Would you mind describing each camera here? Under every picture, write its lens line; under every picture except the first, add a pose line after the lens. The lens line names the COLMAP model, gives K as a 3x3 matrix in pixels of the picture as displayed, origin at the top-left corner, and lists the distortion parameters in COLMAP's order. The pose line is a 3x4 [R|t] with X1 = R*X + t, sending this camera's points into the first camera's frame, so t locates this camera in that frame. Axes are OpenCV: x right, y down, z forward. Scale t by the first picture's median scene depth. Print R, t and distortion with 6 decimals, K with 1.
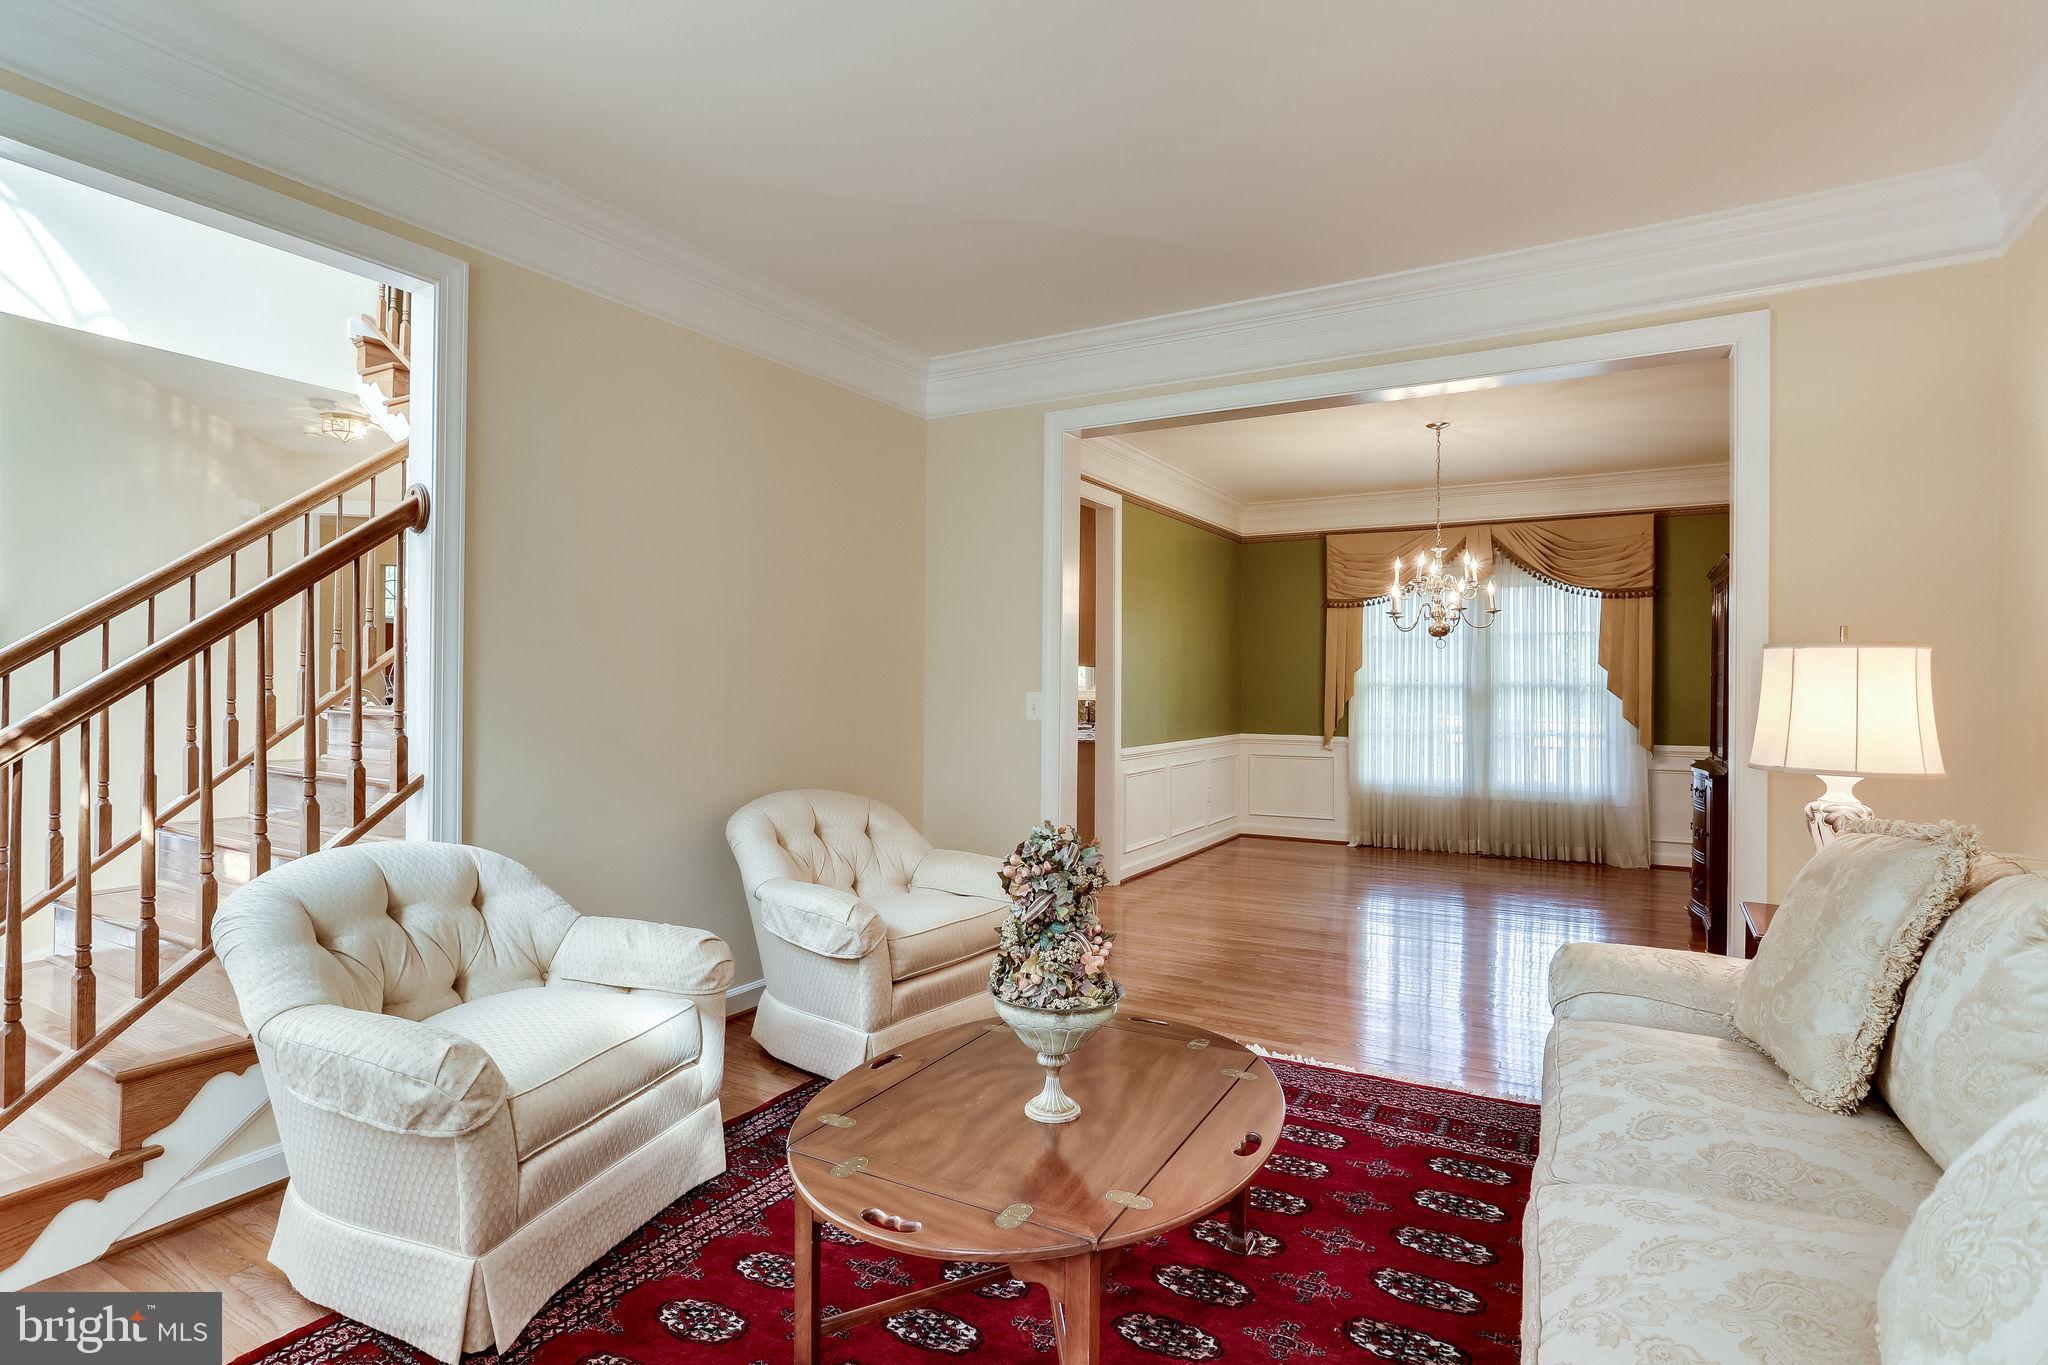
lens RADIAL K [[1031.6, 0, 1026.9], [0, 1031.6, 678.6], [0, 0, 1]] dist [-0.052084, 0.034490]
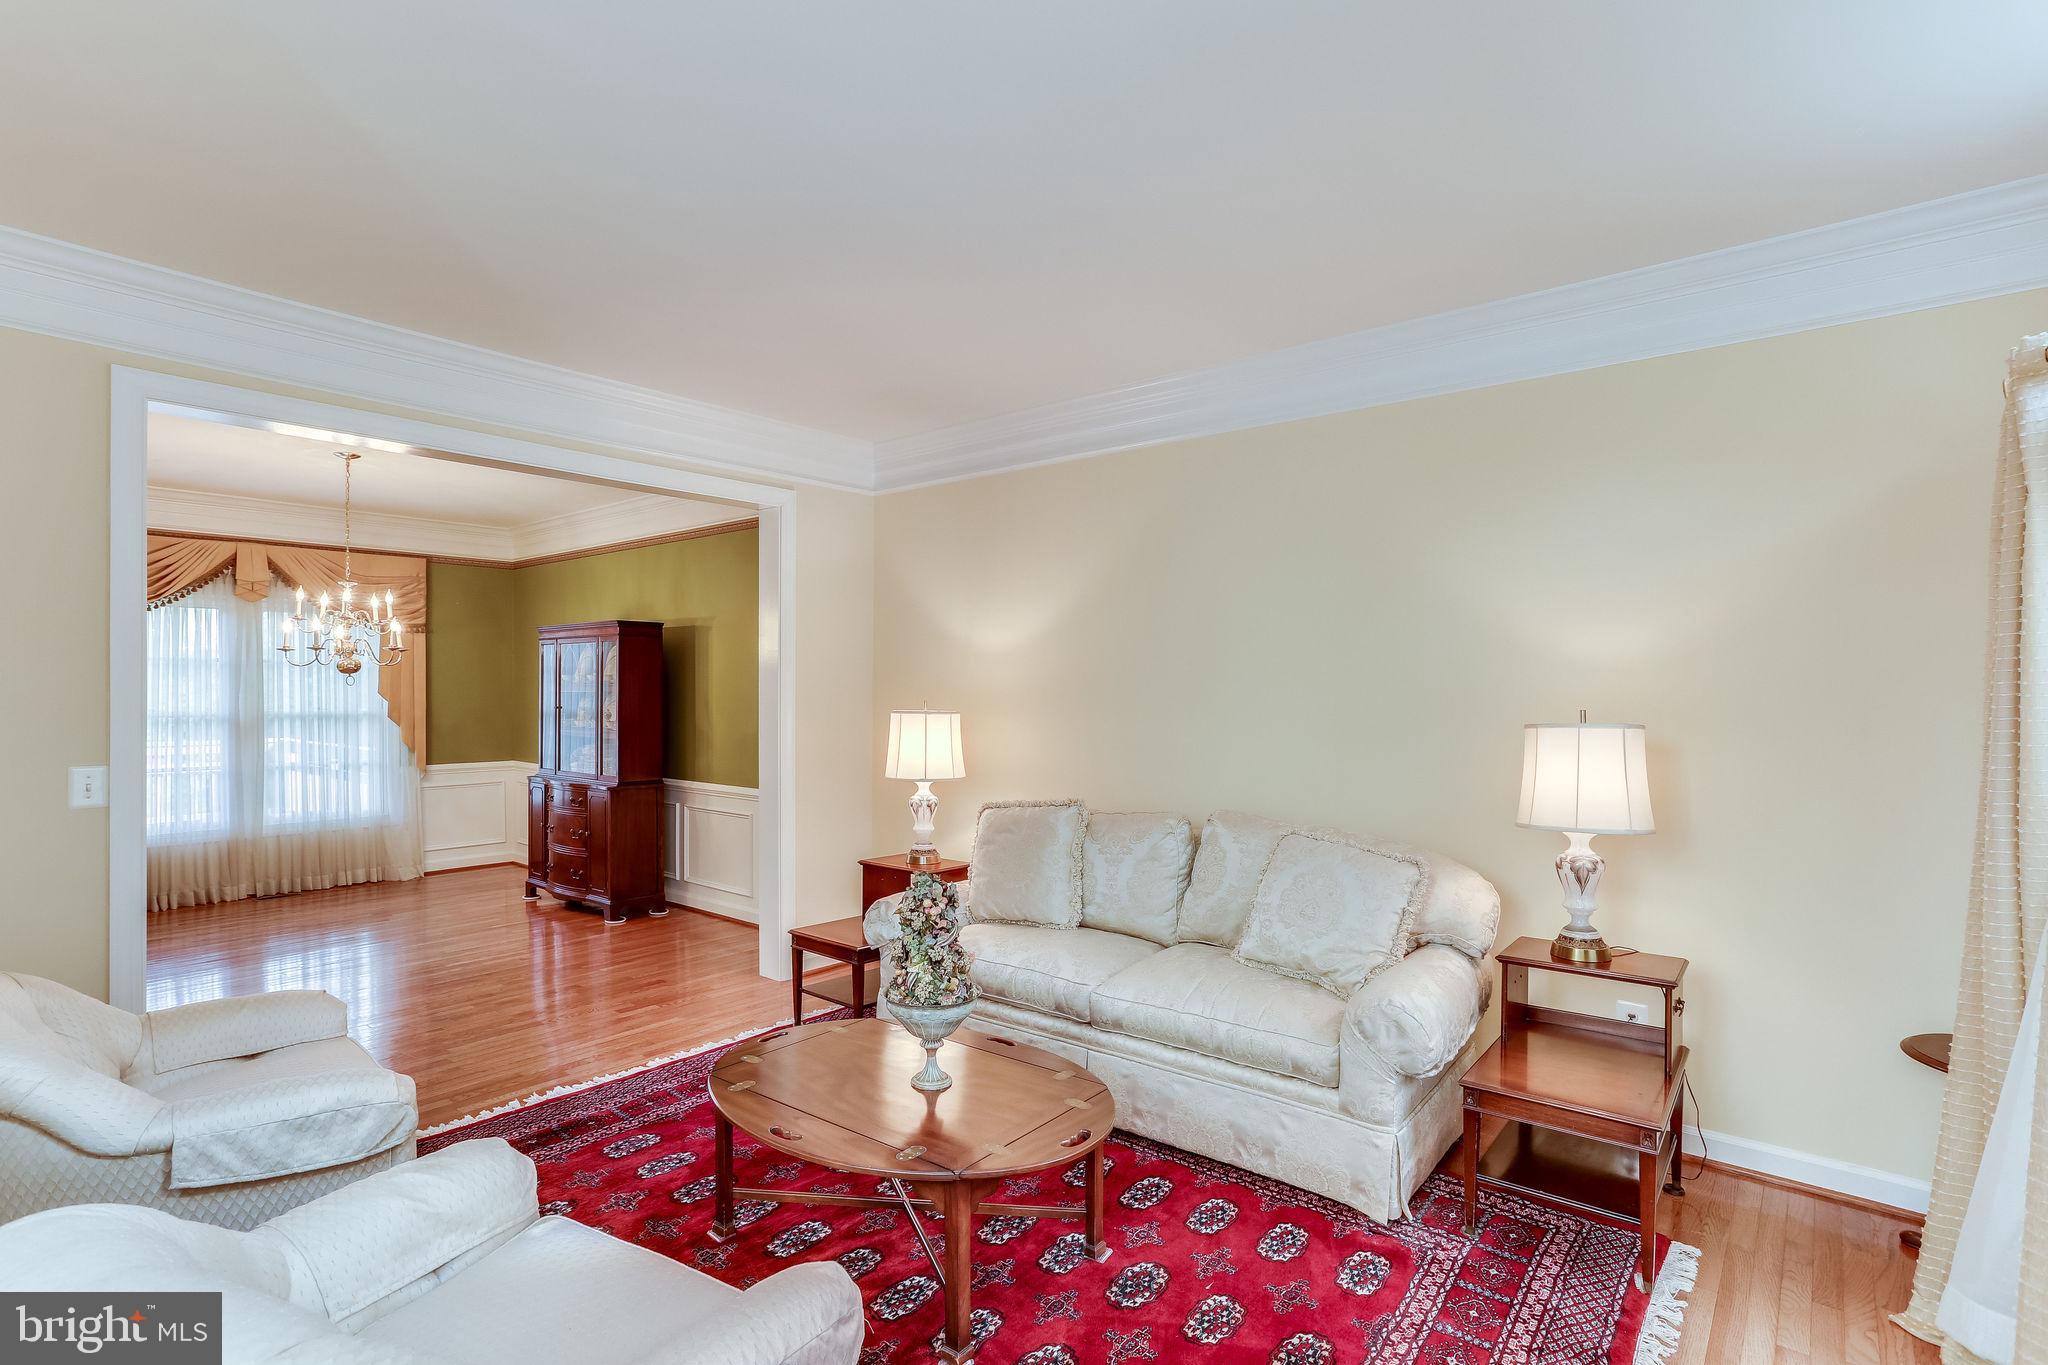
lens RADIAL K [[981.1, 0, 1018.2], [0, 981.1, 680.0], [0, 0, 1]] dist [-0.049345, 0.031138]
pose [[0.171419, 0.005861, 0.985181, -0.627499], [-0.006028, 0.999970, -0.004900, -0.054332], [-0.985180, -0.005099, 0.171449, 0.338982]]
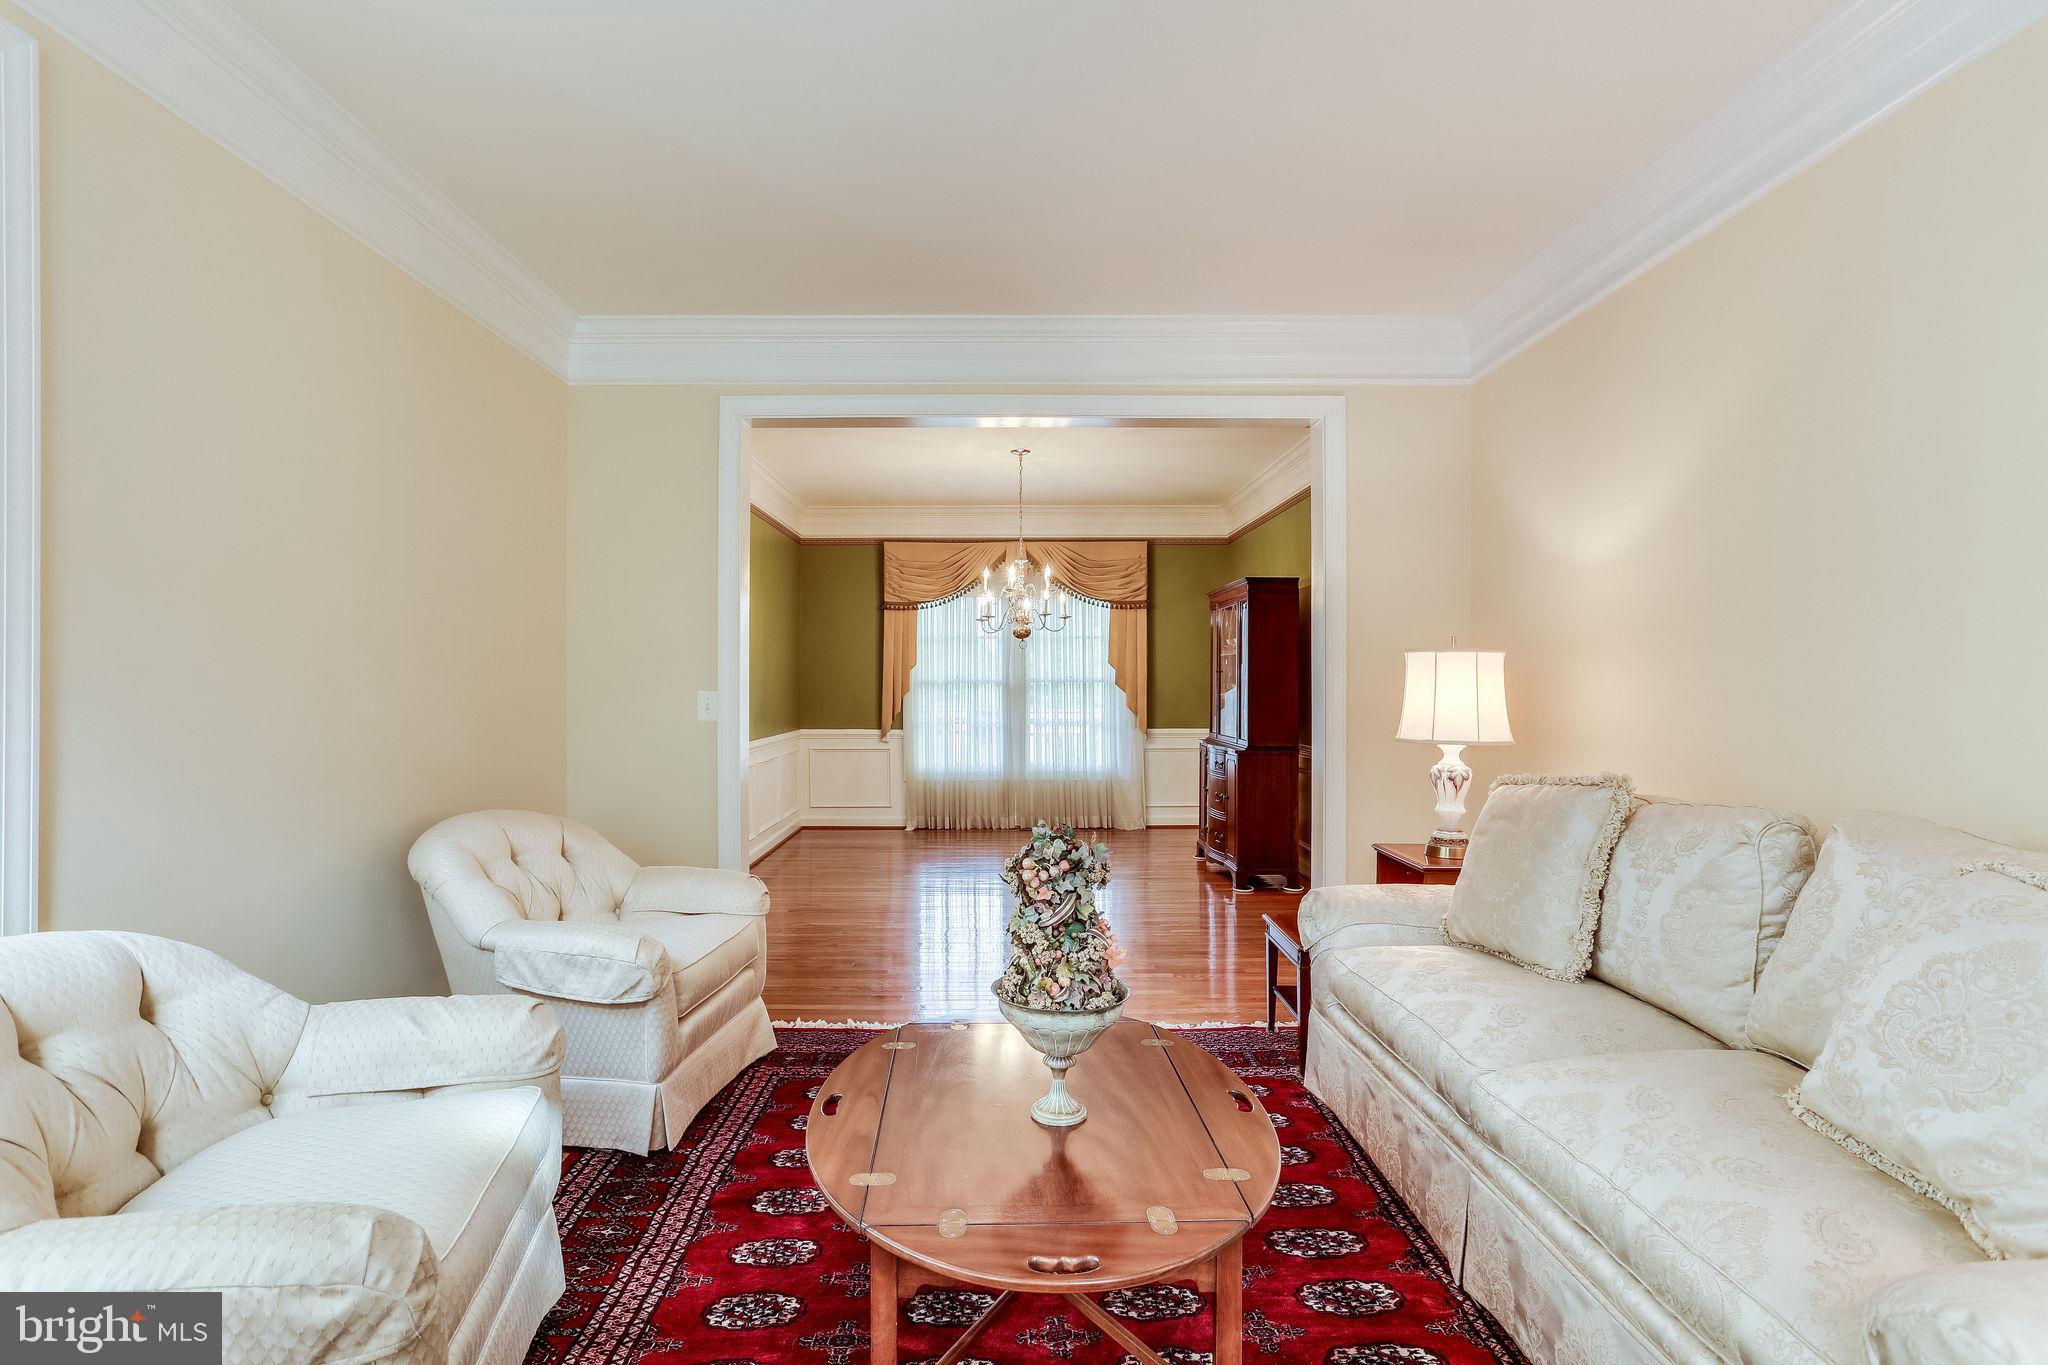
lens RADIAL K [[981.1, 0, 1018.2], [0, 981.1, 680.0], [0, 0, 1]] dist [-0.049345, 0.031138]
pose [[0.859728, -0.005024, 0.510727, -0.247181], [0.002968, 0.999984, 0.004841, -0.000409], [-0.510743, -0.002646, 0.859729, 0.108092]]
